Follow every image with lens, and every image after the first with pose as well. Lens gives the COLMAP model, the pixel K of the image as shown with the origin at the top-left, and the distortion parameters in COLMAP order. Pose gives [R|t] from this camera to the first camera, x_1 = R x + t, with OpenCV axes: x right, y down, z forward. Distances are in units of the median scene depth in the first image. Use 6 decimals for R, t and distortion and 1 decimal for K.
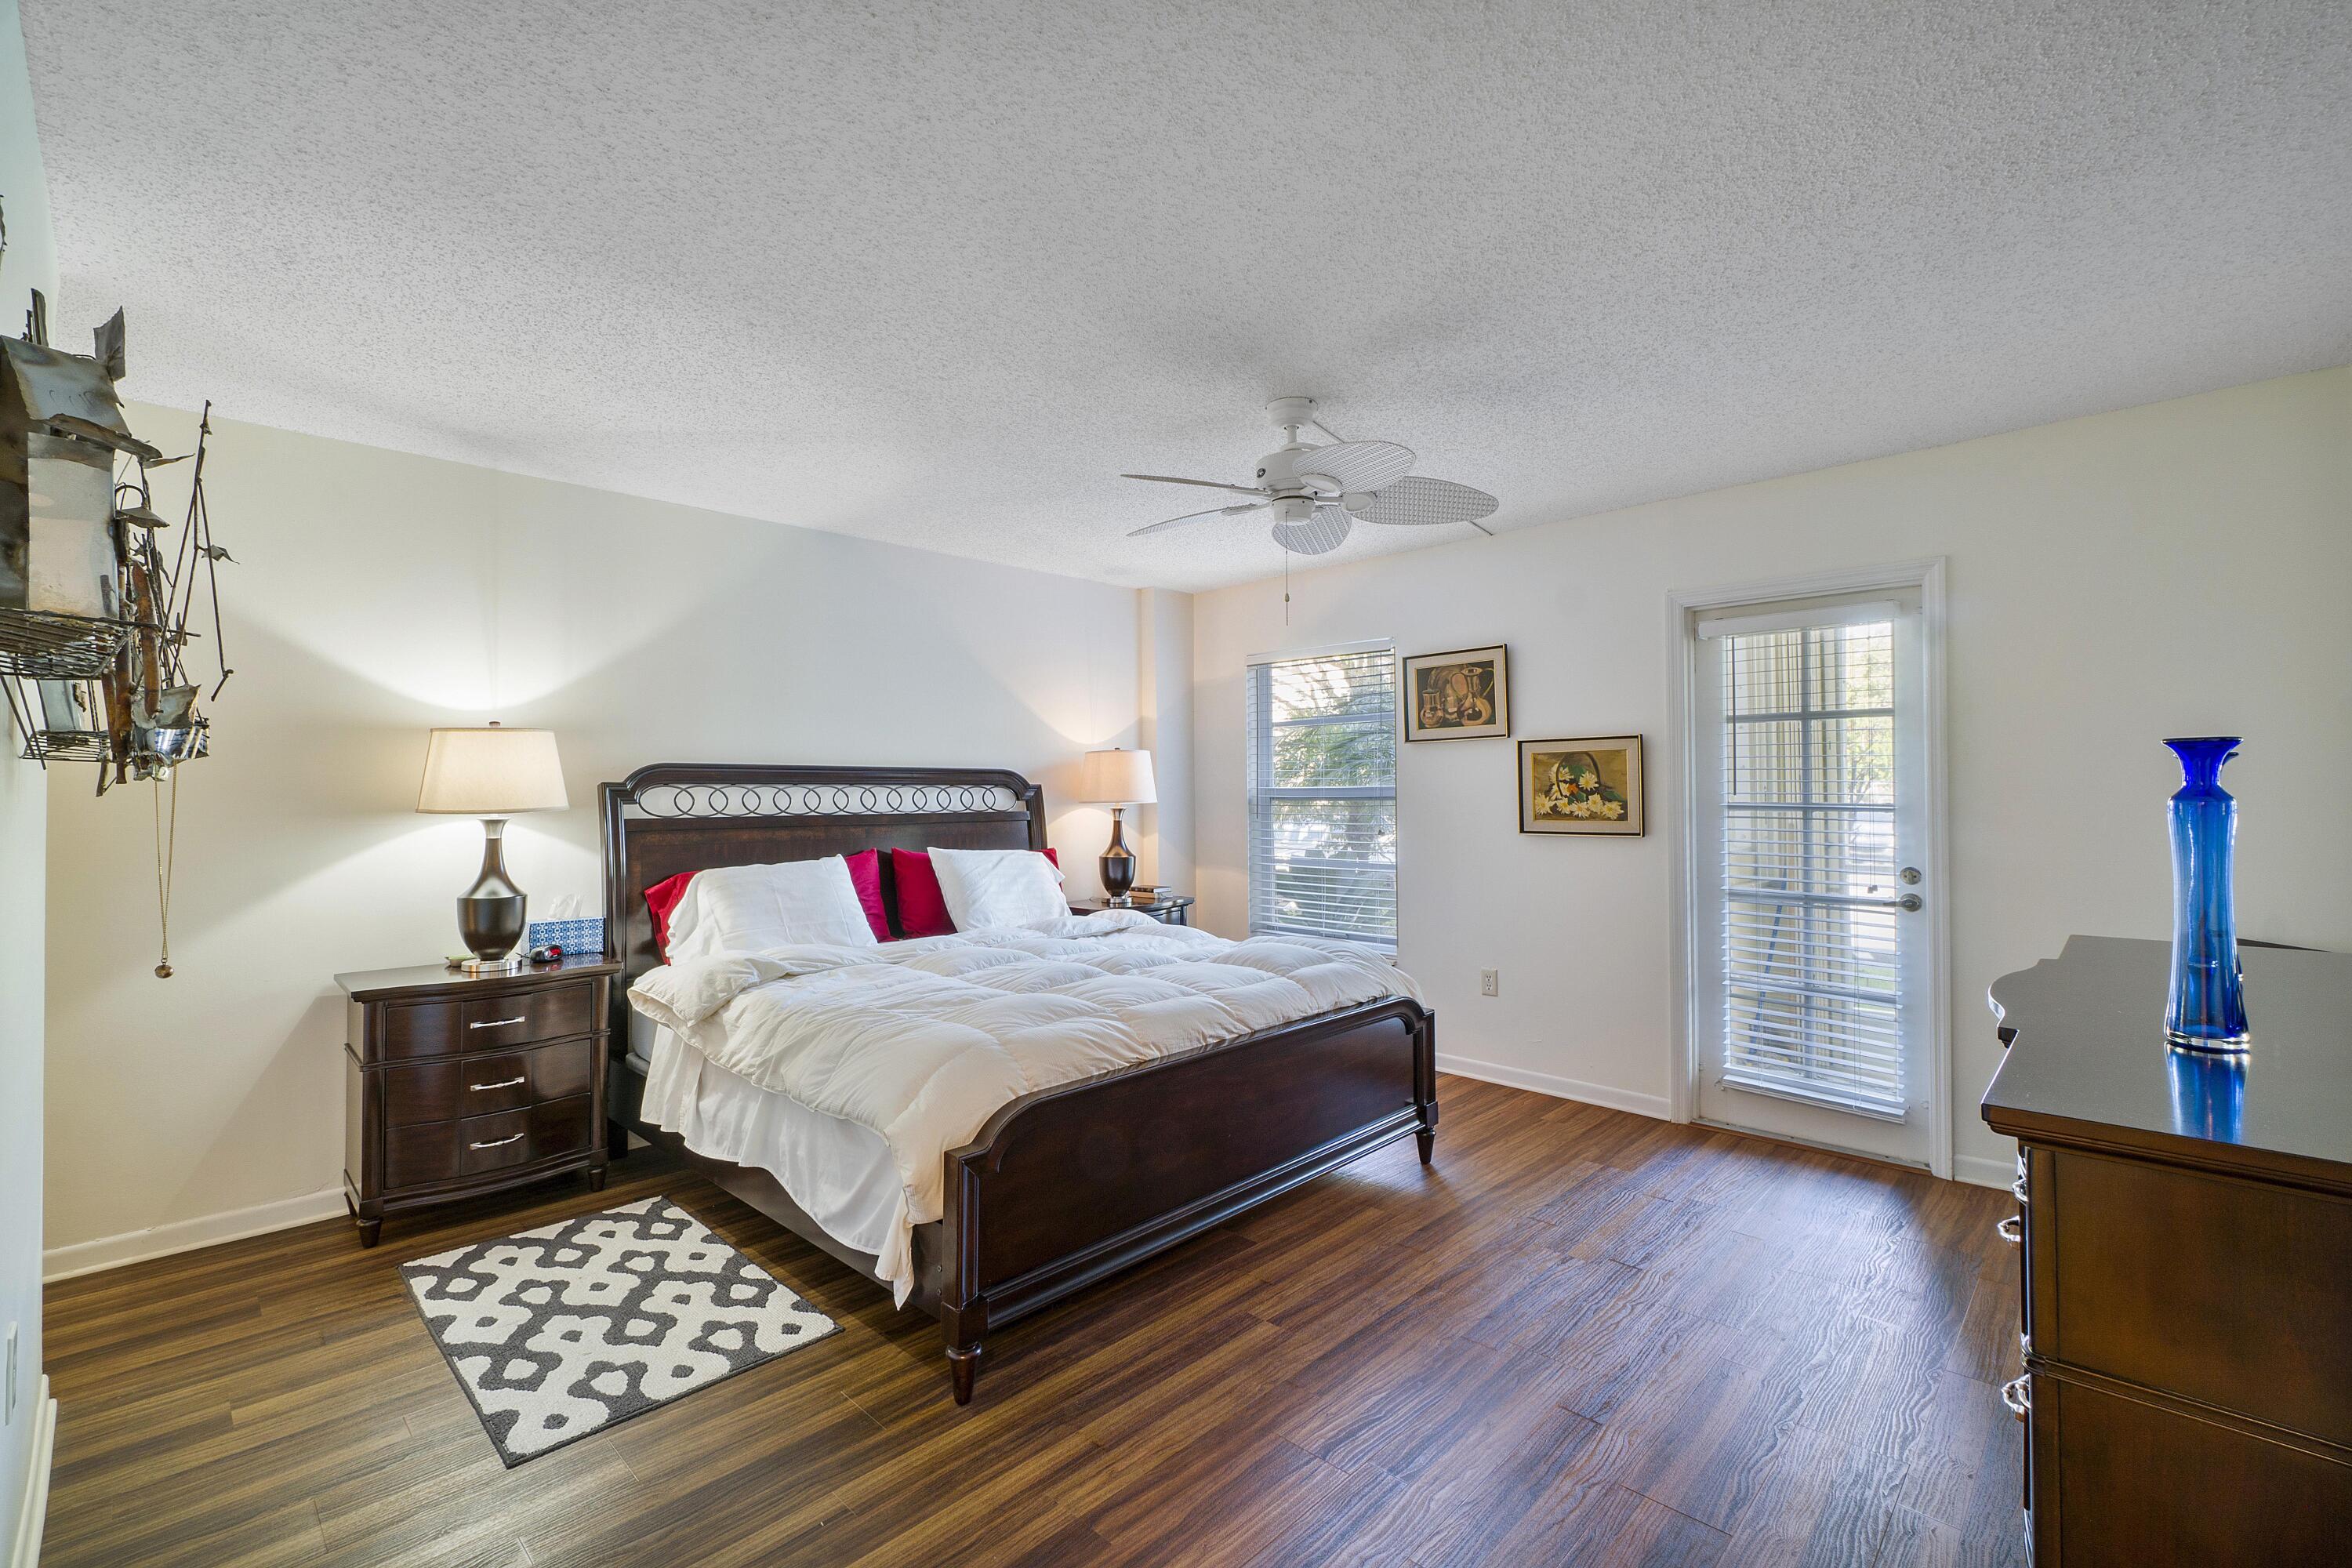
lens RADIAL K [[1018.3, 0, 1173.5], [0, 1018.3, 791.2], [0, 0, 1]] dist [-0.007371, 0.002136]
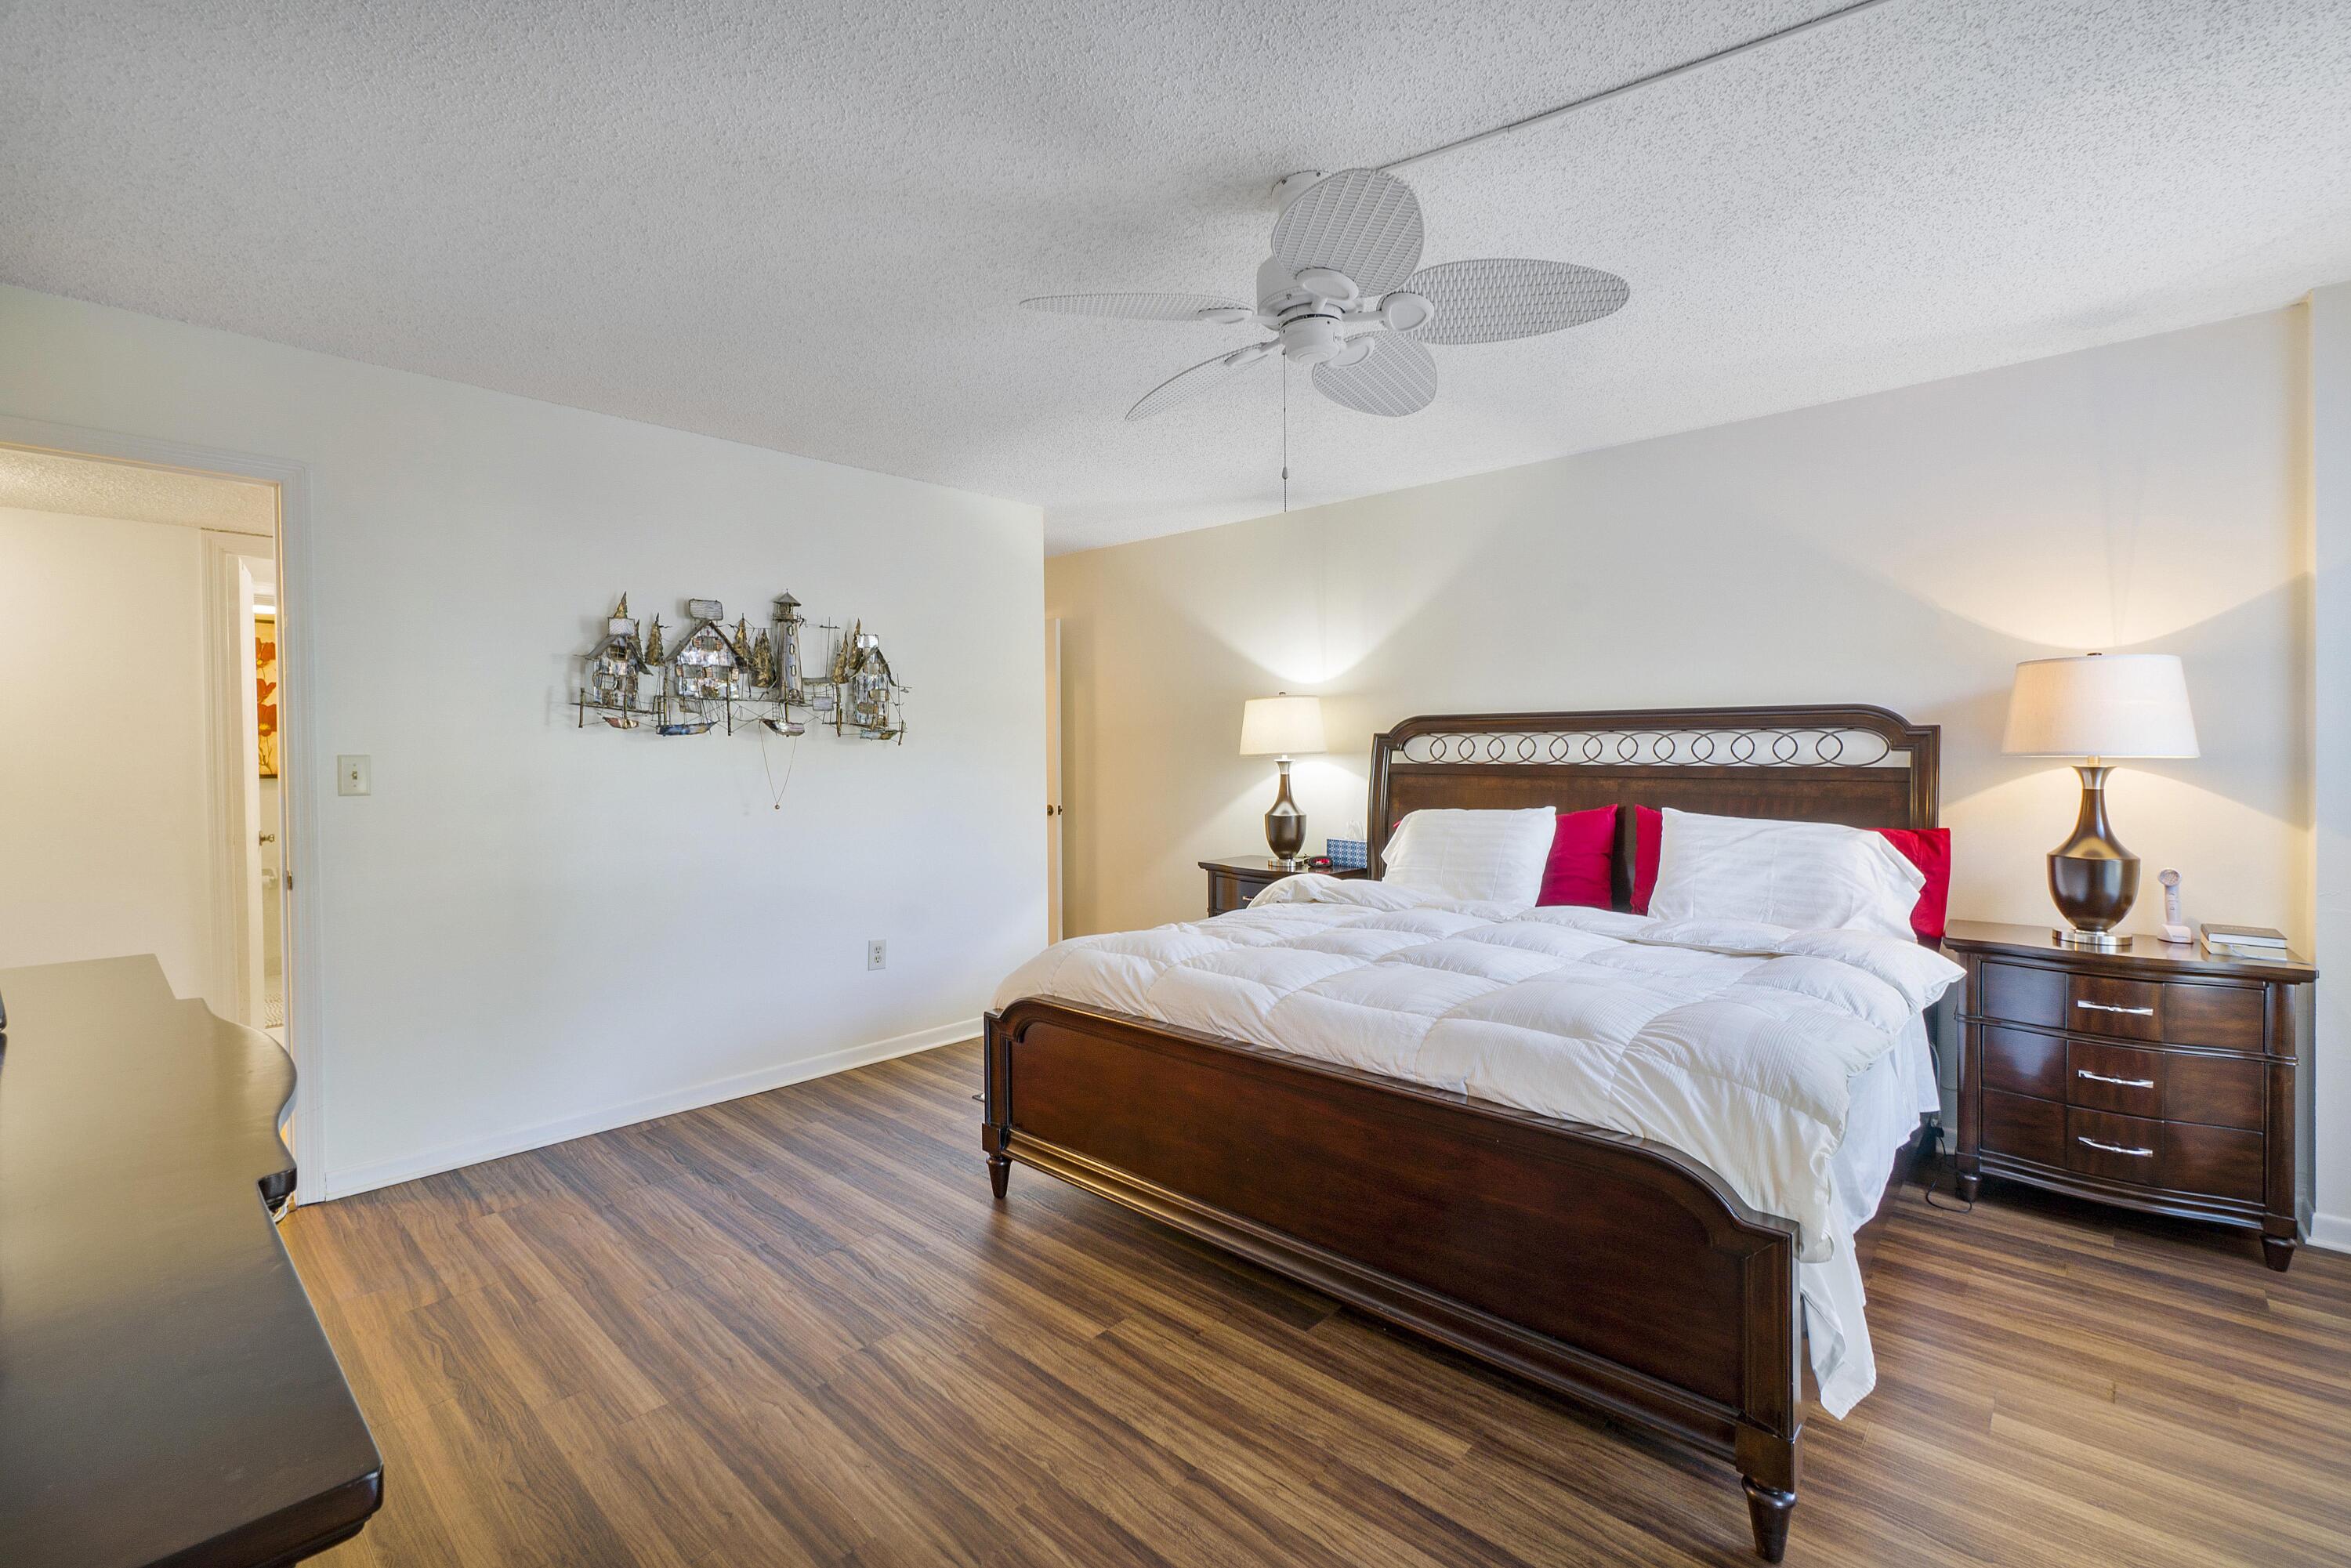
lens RADIAL K [[1017.8, 0, 1138.6], [0, 1017.8, 737.5], [0, 0, 1]] dist [-0.007371, 0.002136]
pose [[0.013619, -0.004444, -0.999897, 0.635395], [0.007979, 0.999959, -0.004335, -0.000497], [0.999875, -0.007920, 0.013654, 0.650279]]
